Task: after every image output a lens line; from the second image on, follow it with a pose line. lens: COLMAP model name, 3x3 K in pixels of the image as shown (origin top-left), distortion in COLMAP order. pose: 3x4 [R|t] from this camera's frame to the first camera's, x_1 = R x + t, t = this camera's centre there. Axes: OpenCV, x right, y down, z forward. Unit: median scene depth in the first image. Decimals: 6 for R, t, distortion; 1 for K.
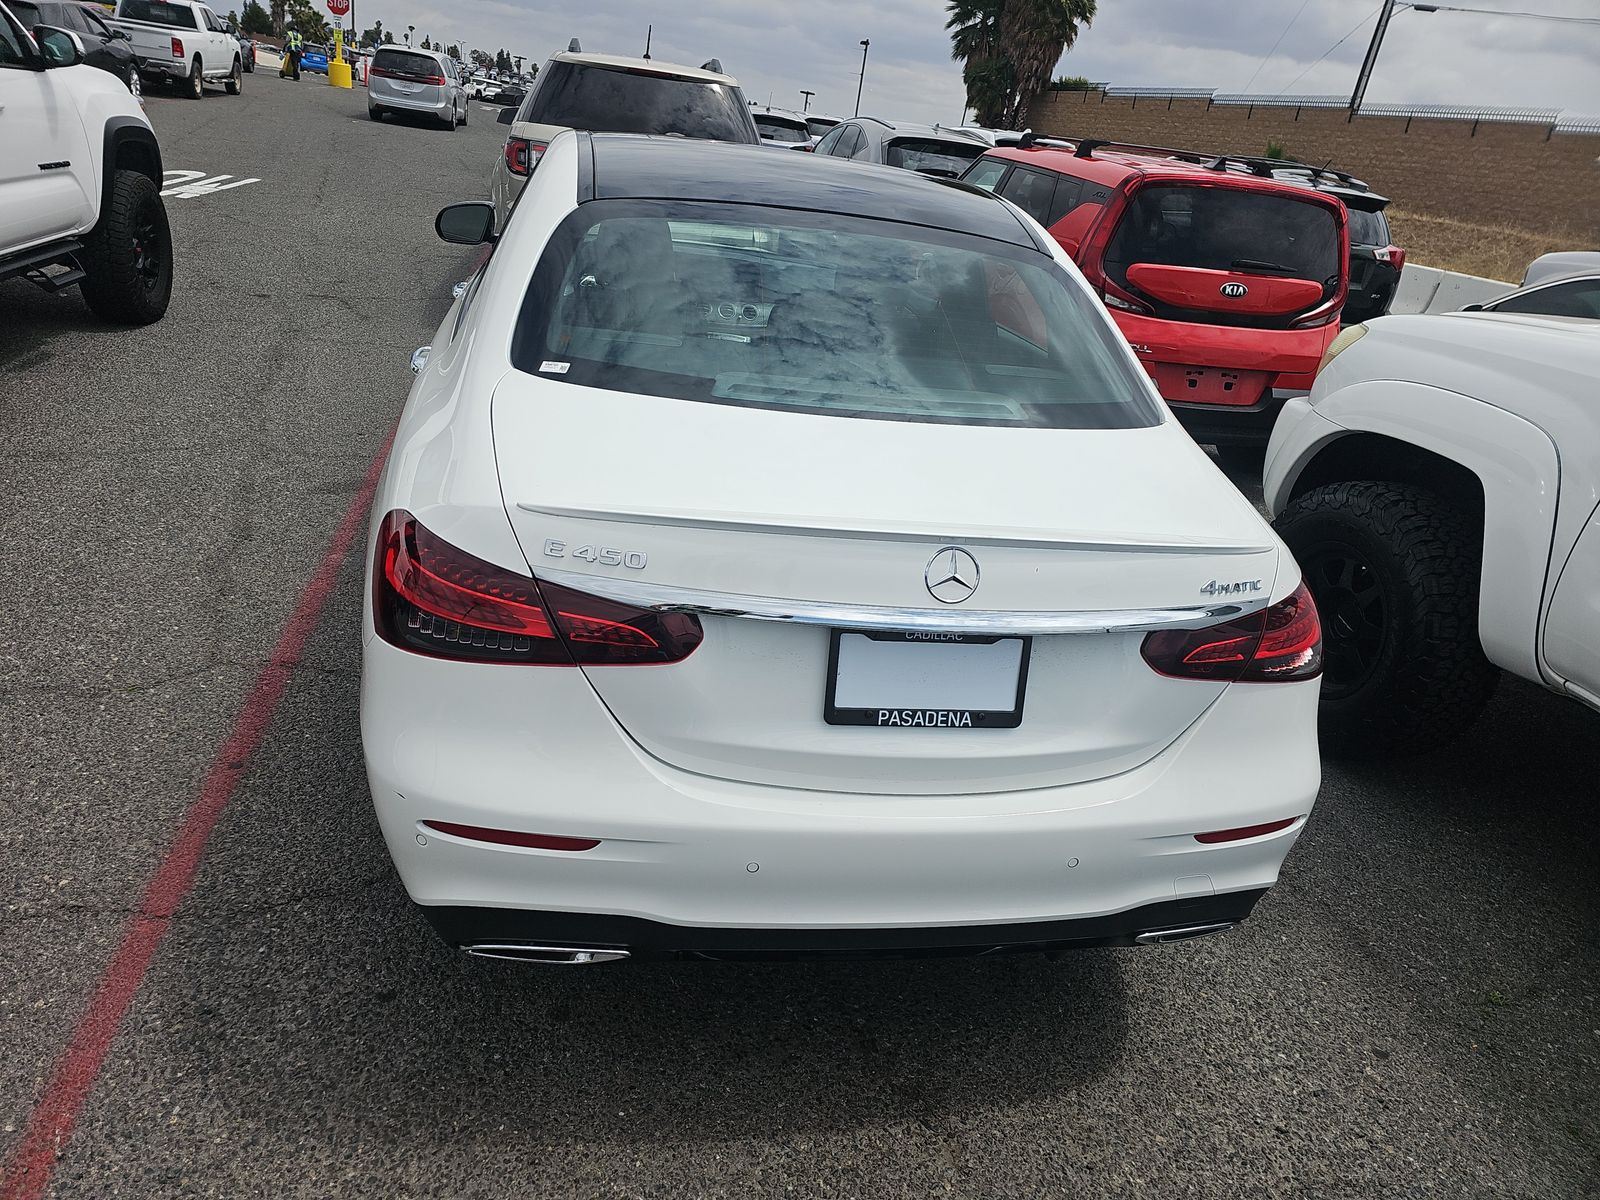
lens RADIAL K [[1057.5, 0, 790.3], [0, 1057.5, 598.4], [0, 0, 1]] dist [0.051948, -0.057148]
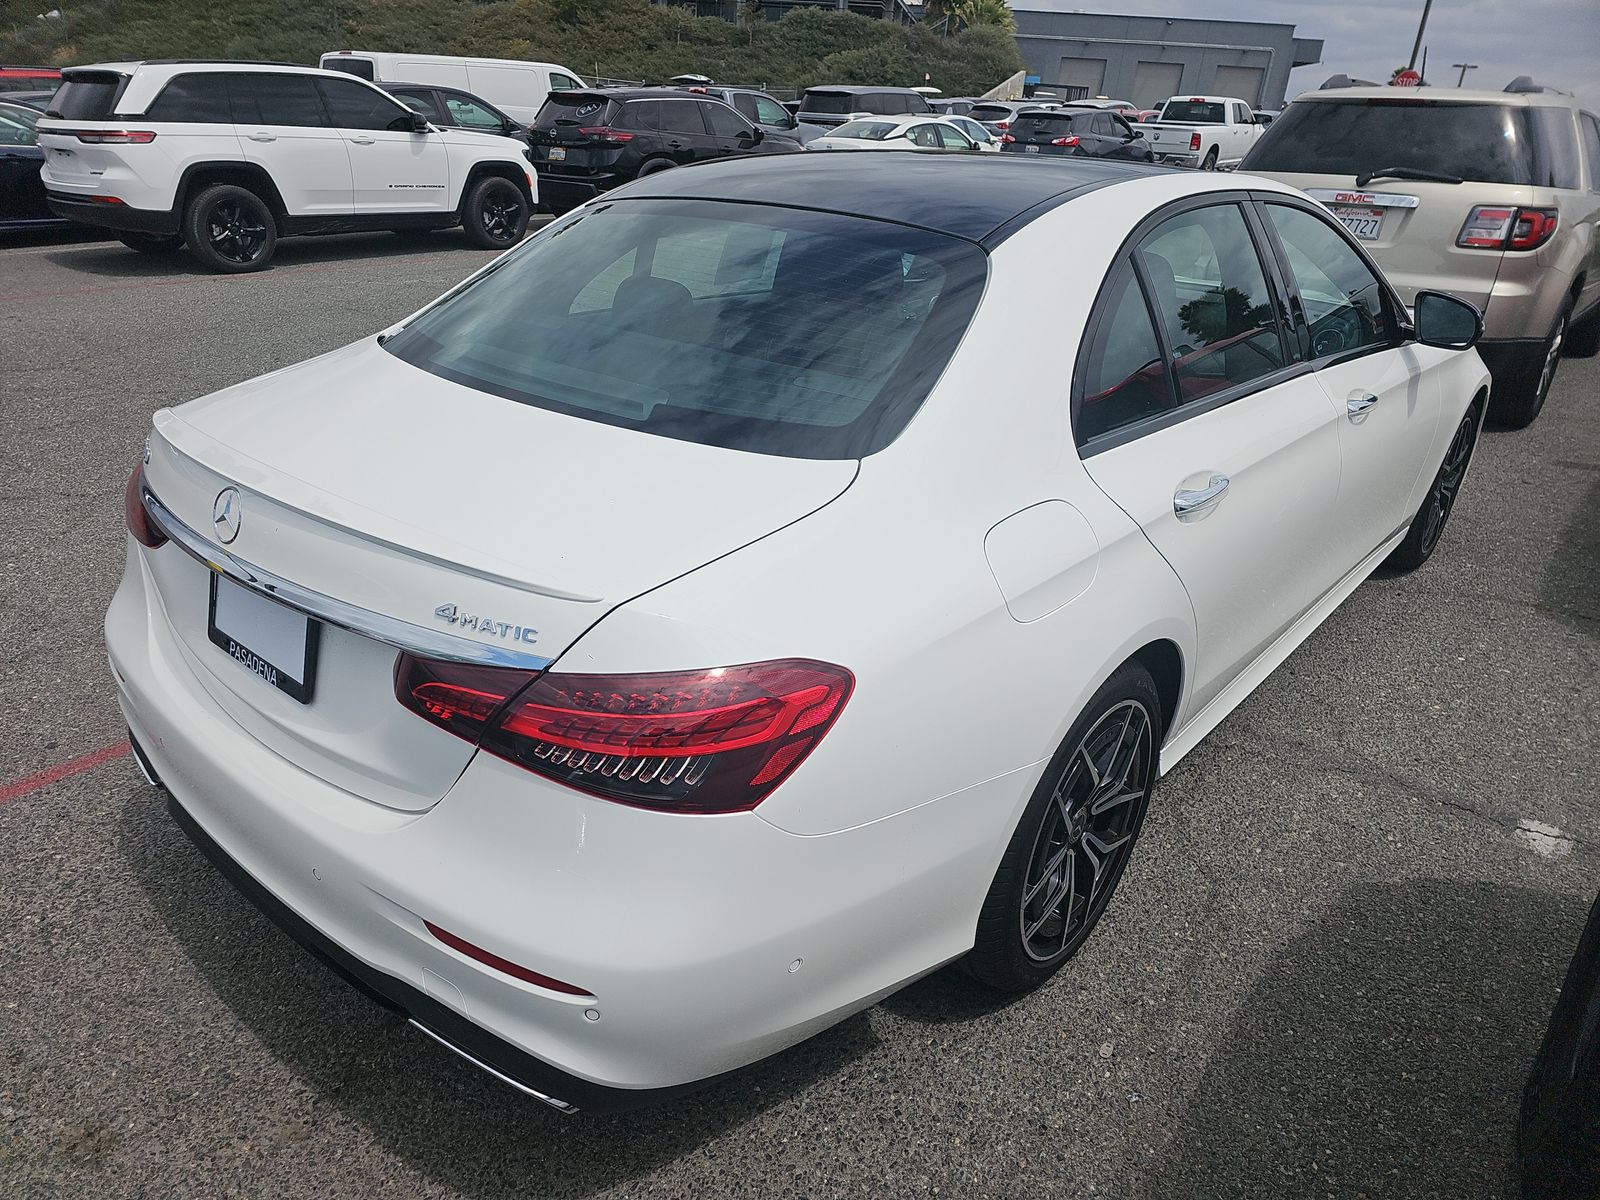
lens RADIAL K [[1046.8, 0, 800.0], [0, 1046.8, 600.0], [0, 0, 1]] dist [0.053733, -0.054516]
pose [[0.638578, 0.220782, -0.737206, 0.889427], [-0.269331, 0.961495, 0.054655, -0.104133], [0.720887, 0.163651, 0.673453, 0.512979]]
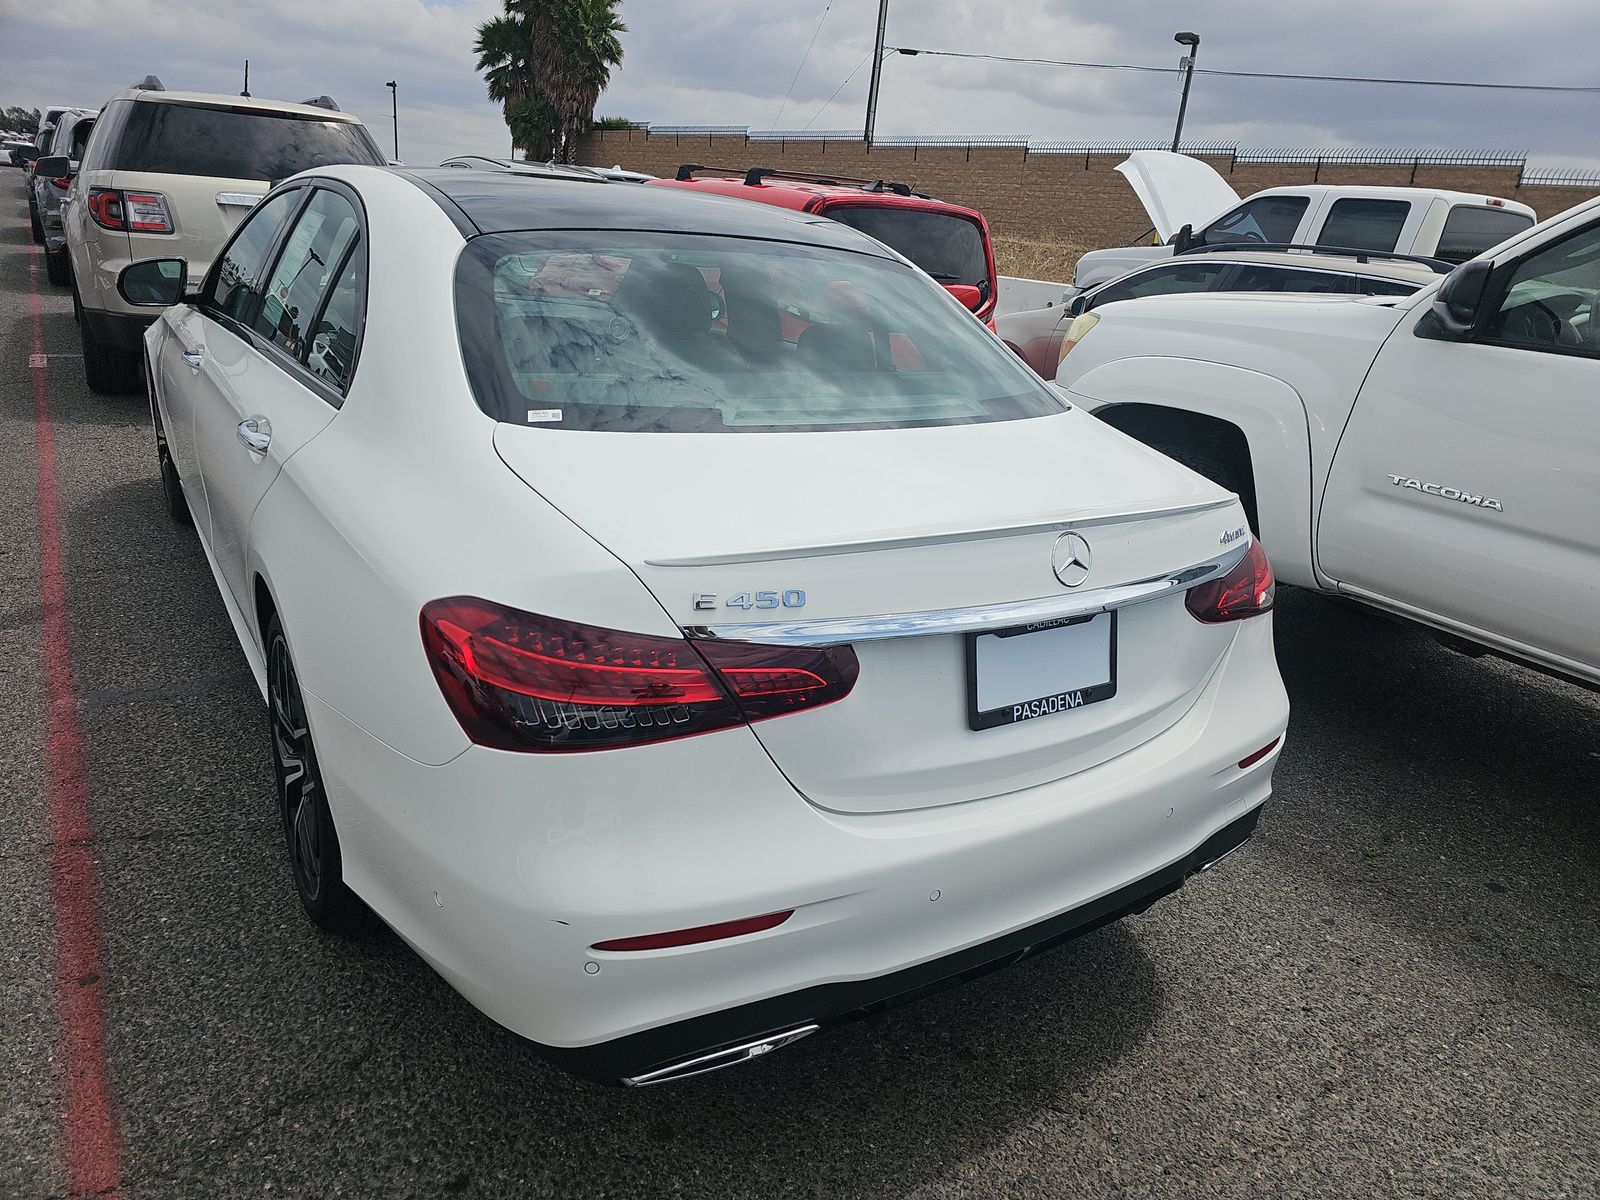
lens RADIAL K [[1061.5, 0, 802.2], [0, 1061.5, 587.3], [0, 0, 1]] dist [0.051666, -0.053700]
pose [[0.920681, -0.171084, 0.350822, -0.318155], [0.185393, 0.982637, -0.007338, -0.025618], [-0.343475, 0.071796, 0.936413, 0.085853]]
